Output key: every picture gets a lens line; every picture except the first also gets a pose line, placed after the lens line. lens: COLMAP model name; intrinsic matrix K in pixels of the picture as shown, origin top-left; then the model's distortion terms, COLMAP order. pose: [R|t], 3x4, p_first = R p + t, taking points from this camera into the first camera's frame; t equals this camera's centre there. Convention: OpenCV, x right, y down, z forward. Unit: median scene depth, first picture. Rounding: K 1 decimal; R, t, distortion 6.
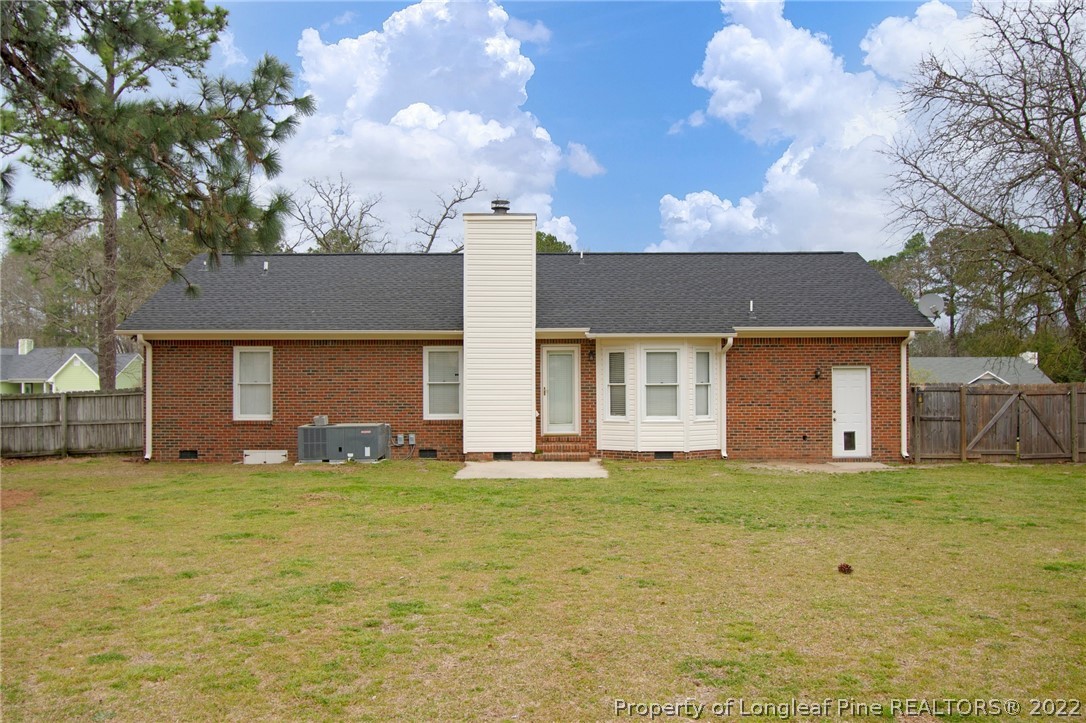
lens RADIAL K [[888.0, 0, 543.0], [0, 888.0, 361.5], [0, 0, 1]] dist [-0.006557, -0.005607]
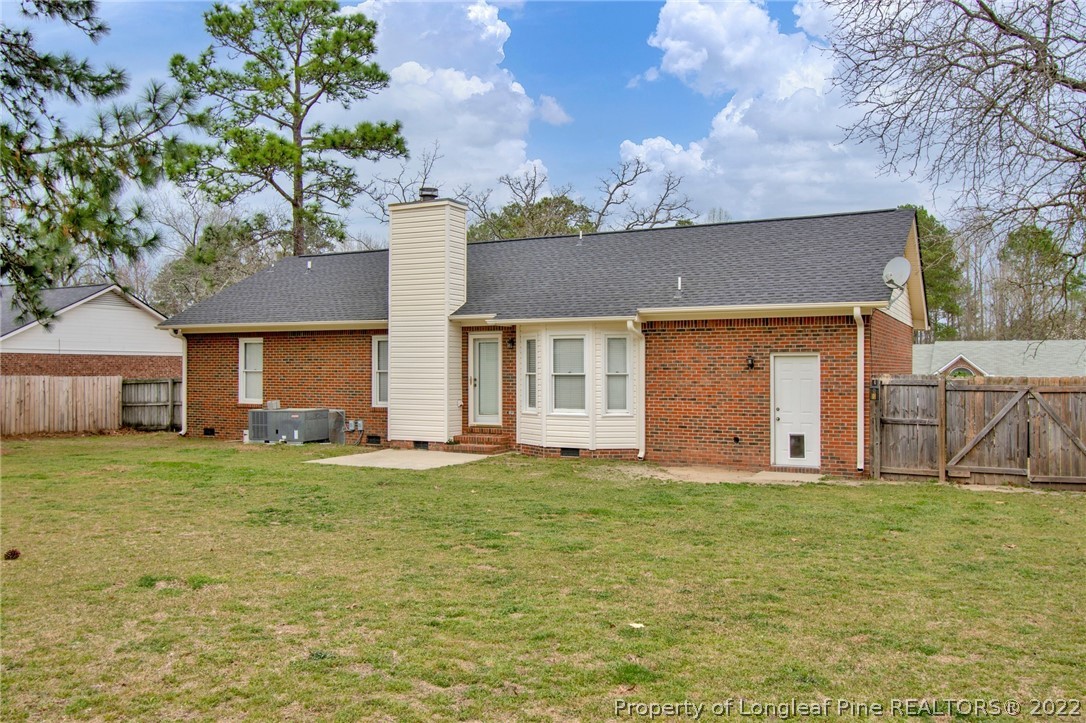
lens RADIAL K [[888.0, 0, 543.0], [0, 888.0, 361.5], [0, 0, 1]] dist [-0.006557, -0.005607]
pose [[0.880790, -0.000134, -0.473508, 0.531216], [0.003570, 0.999973, 0.006358, 0.006974], [0.473494, -0.007291, 0.880767, 0.185488]]
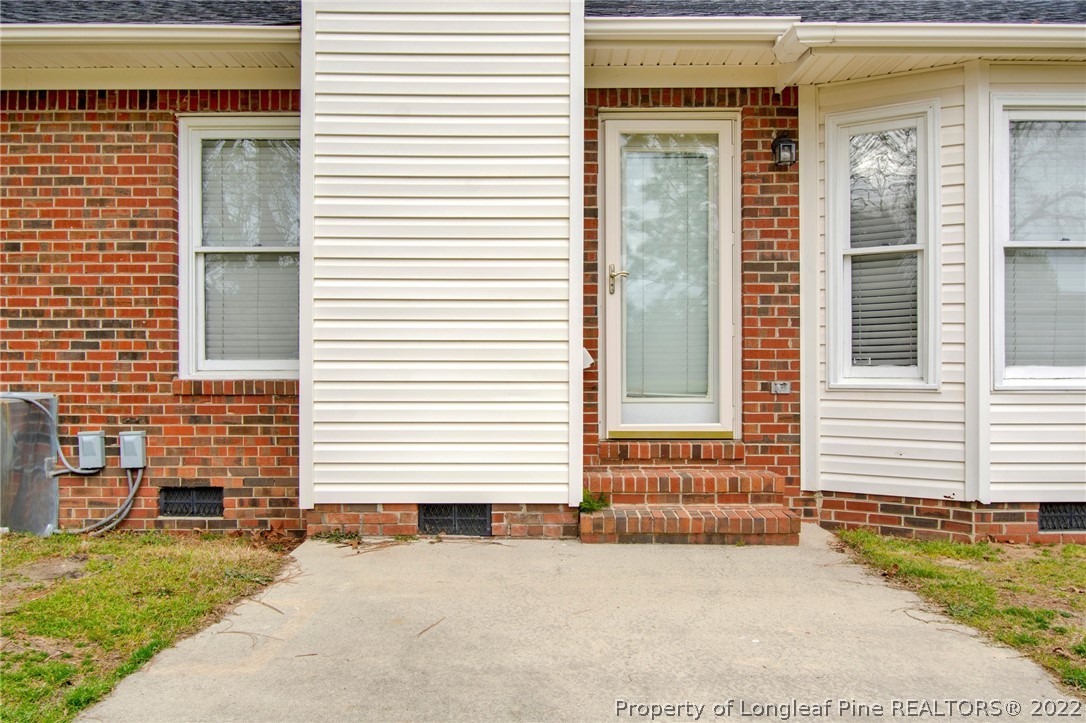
lens RADIAL K [[812.4, 0, 543.0], [0, 812.4, 361.5], [0, 0, 1]] dist [-0.007187, -0.002080]
pose [[0.999920, 0.003385, -0.012158, -0.016932], [-0.003212, 0.999894, 0.014212, 0.056138], [0.012204, -0.014172, 0.999825, 0.747796]]
